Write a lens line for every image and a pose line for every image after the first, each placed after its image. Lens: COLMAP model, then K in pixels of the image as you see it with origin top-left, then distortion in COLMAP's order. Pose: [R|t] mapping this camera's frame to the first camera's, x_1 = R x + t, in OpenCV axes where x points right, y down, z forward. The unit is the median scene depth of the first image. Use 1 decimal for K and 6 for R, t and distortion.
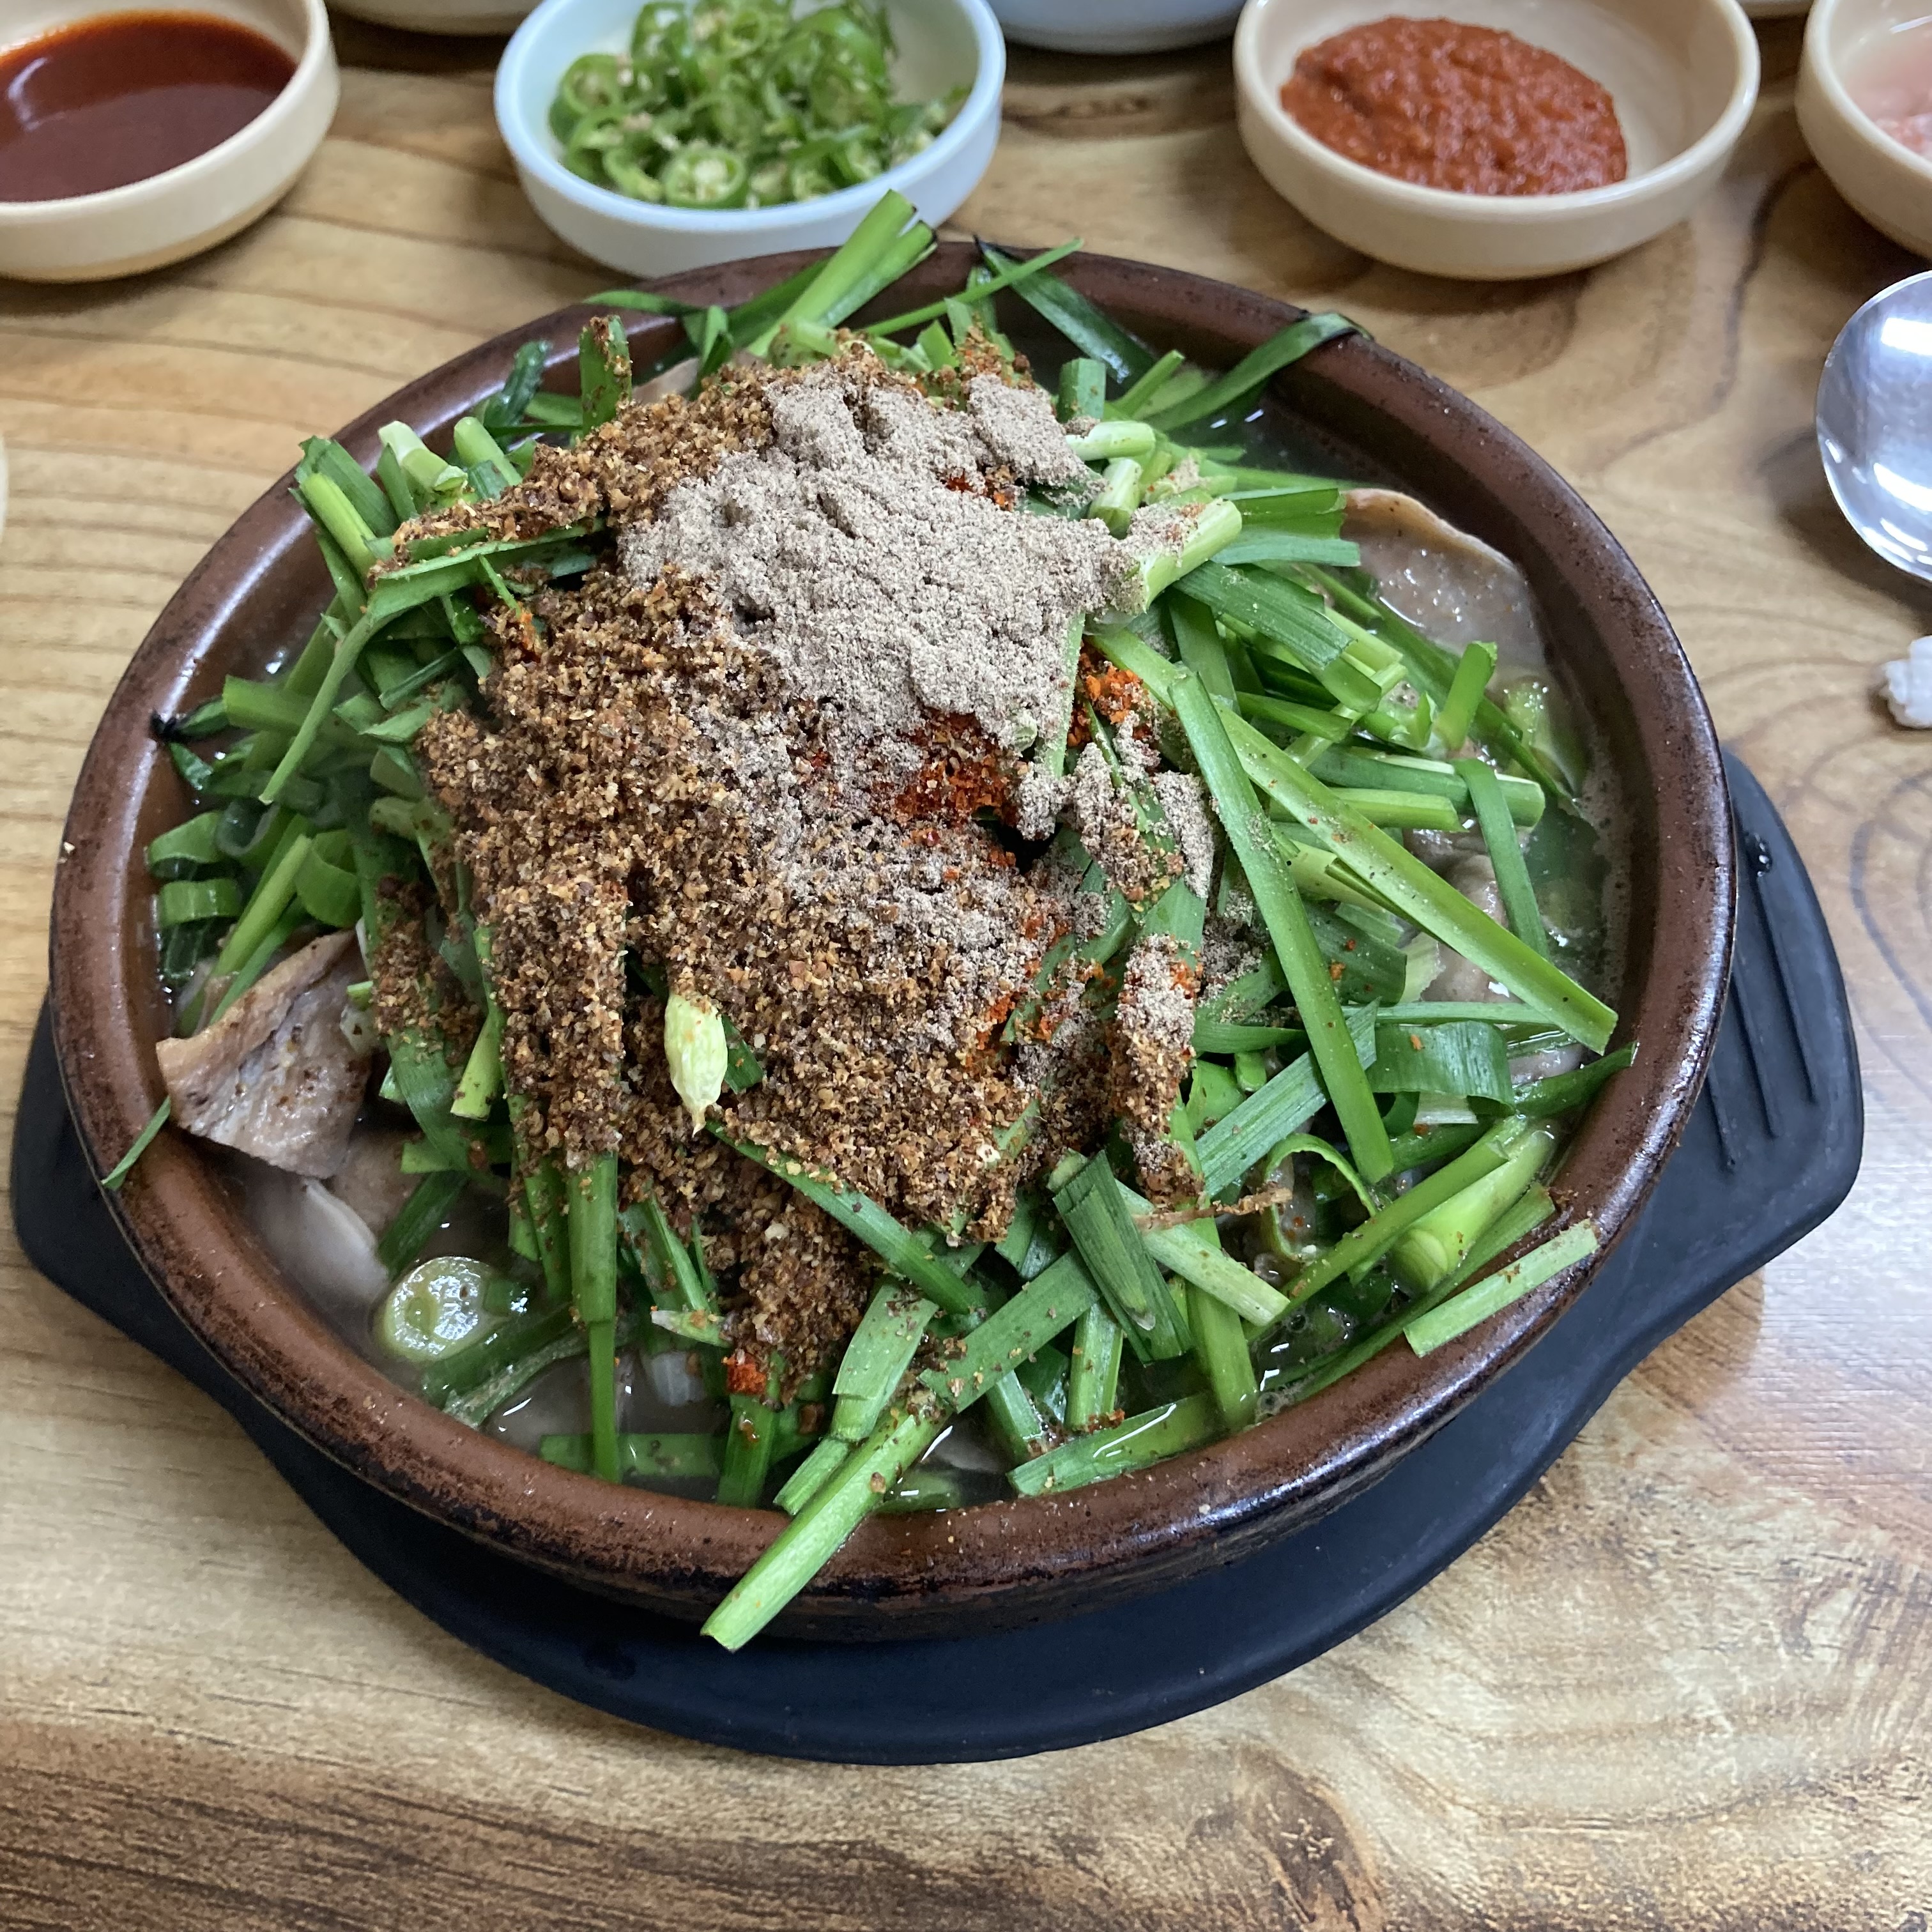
lens RADIAL K [[2212.4, 0, 966.0], [0, 2212.4, 966.0], [0, 0, 1]] dist [-0.124246, 0.234530]
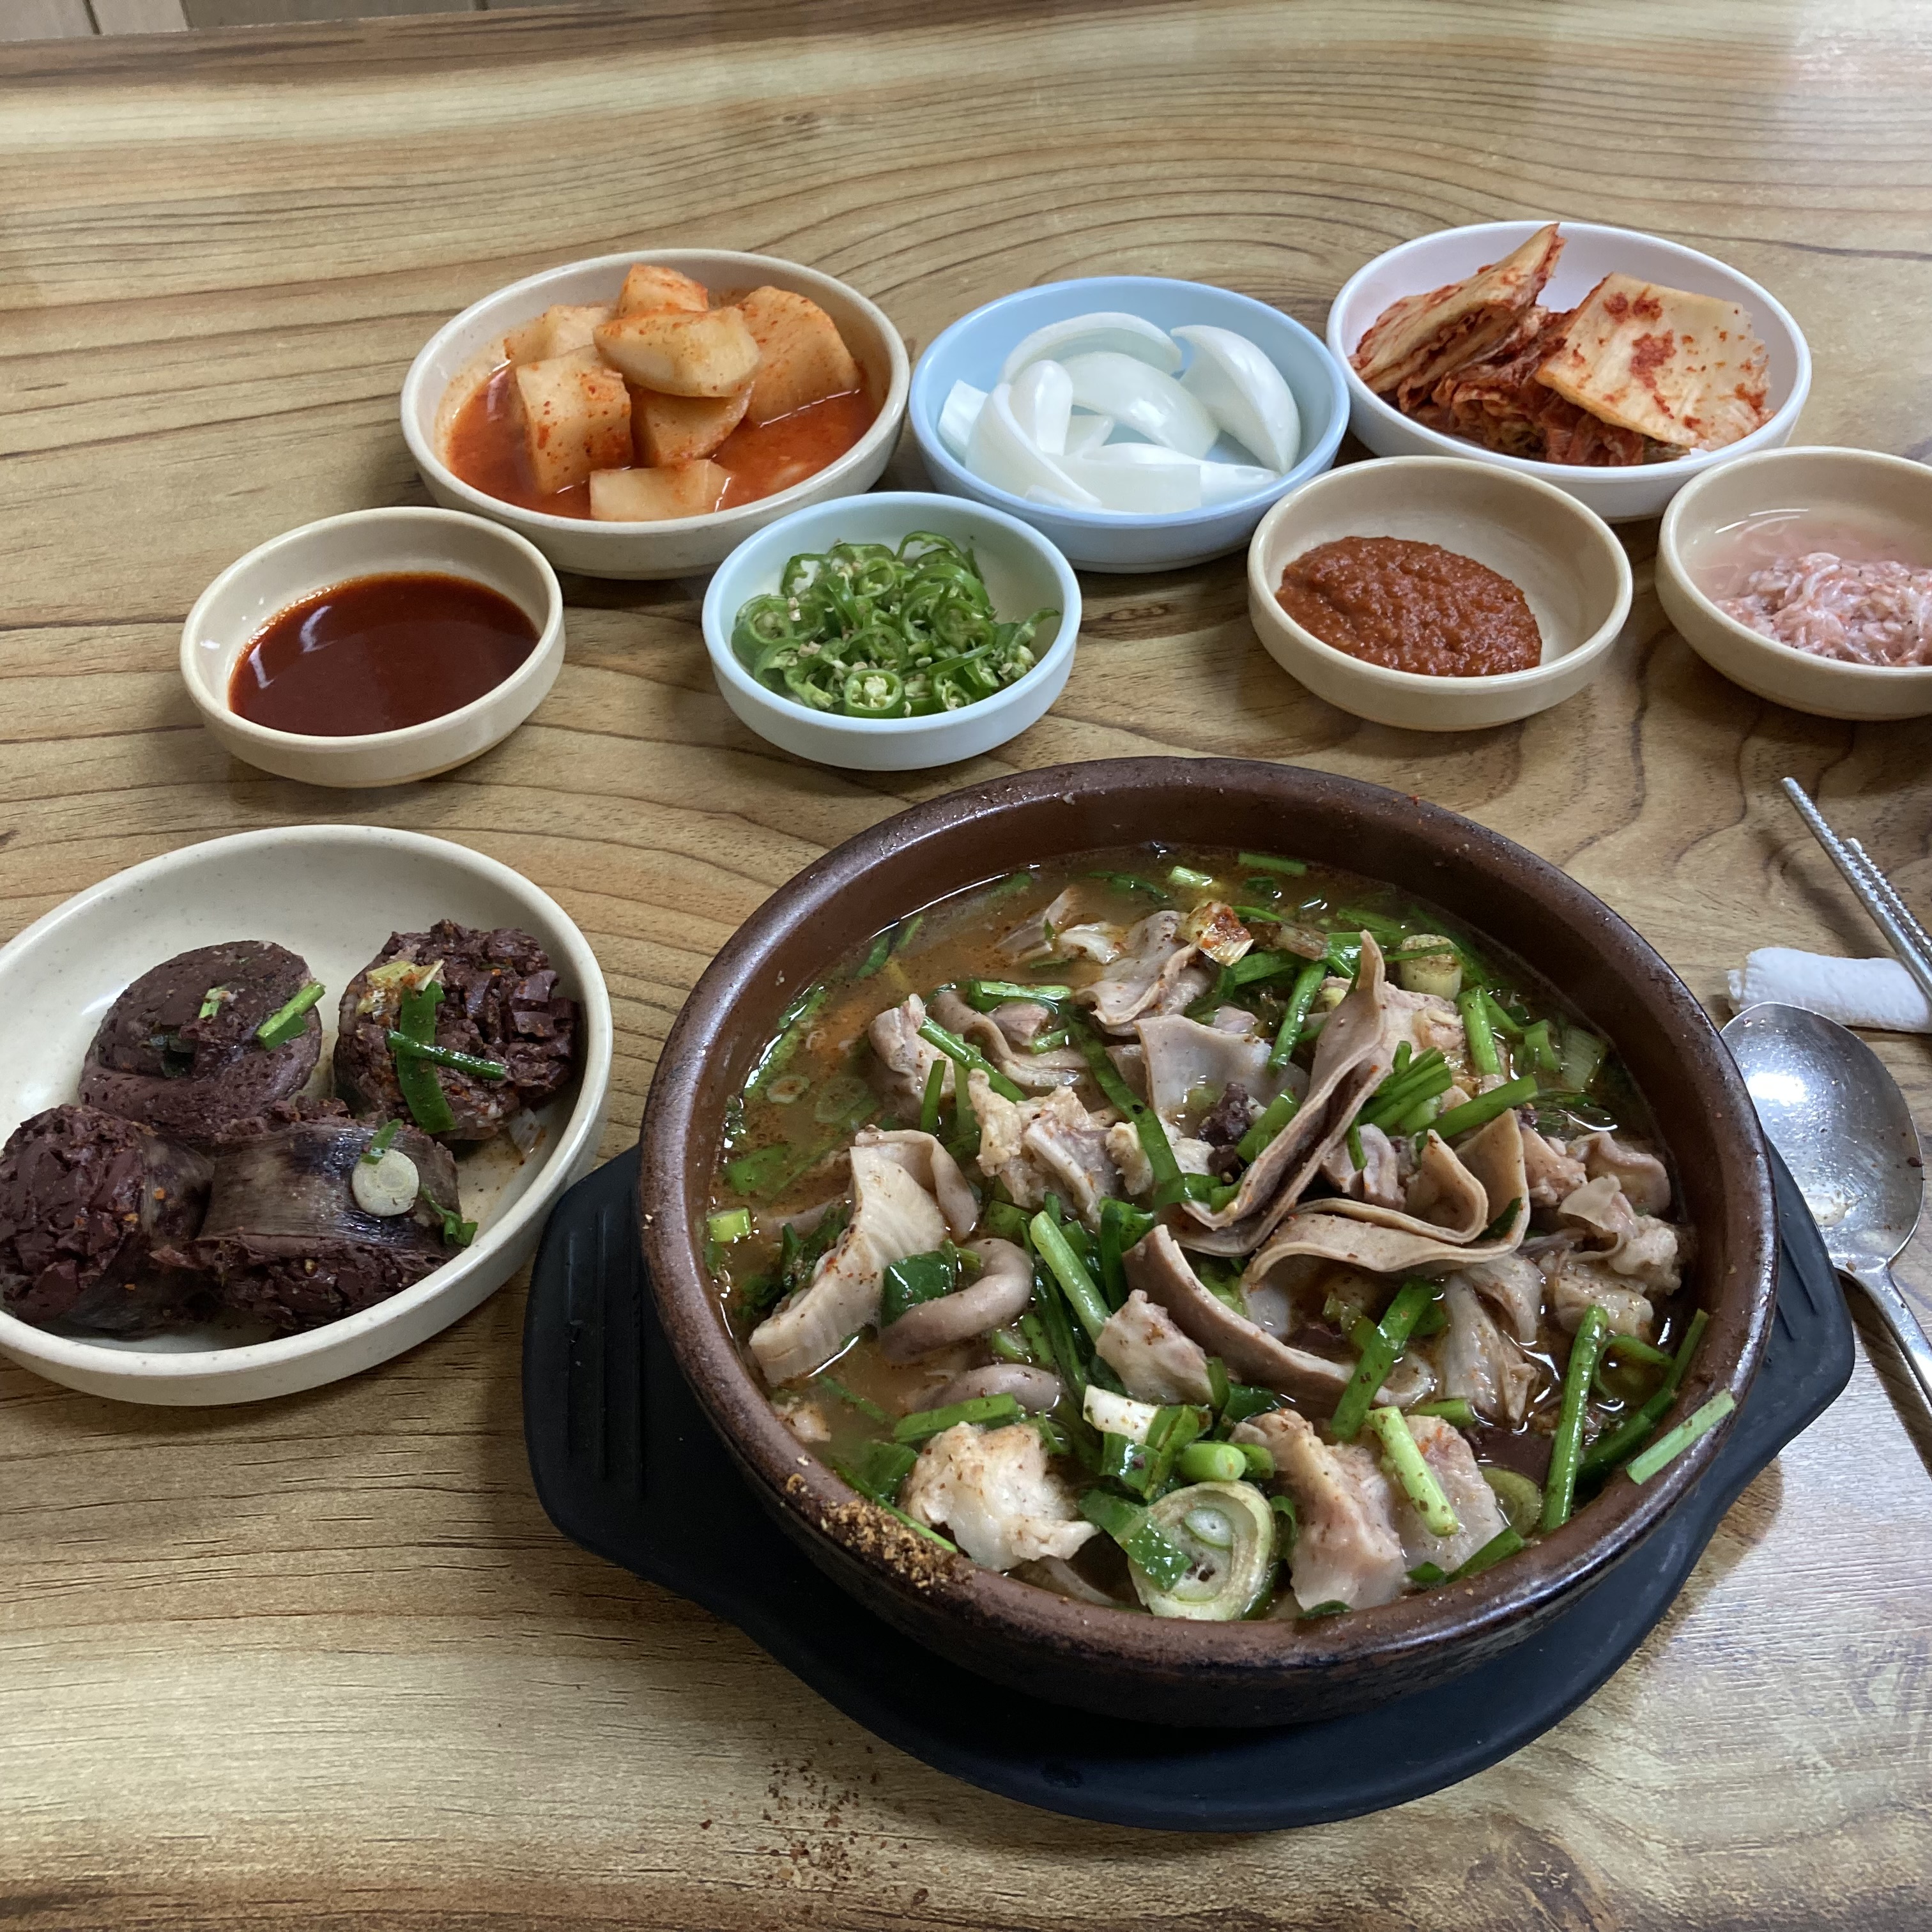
lens RADIAL K [[2046.0, 0, 966.0], [0, 2046.0, 966.0], [0, 0, 1]] dist [-0.019901, 0.033163]
pose [[0.995602, -0.063793, 0.068609, -0.254785], [0.073754, 0.985293, -0.154139, 0.003366], [-0.057767, 0.158522, 0.985664, -0.335396]]
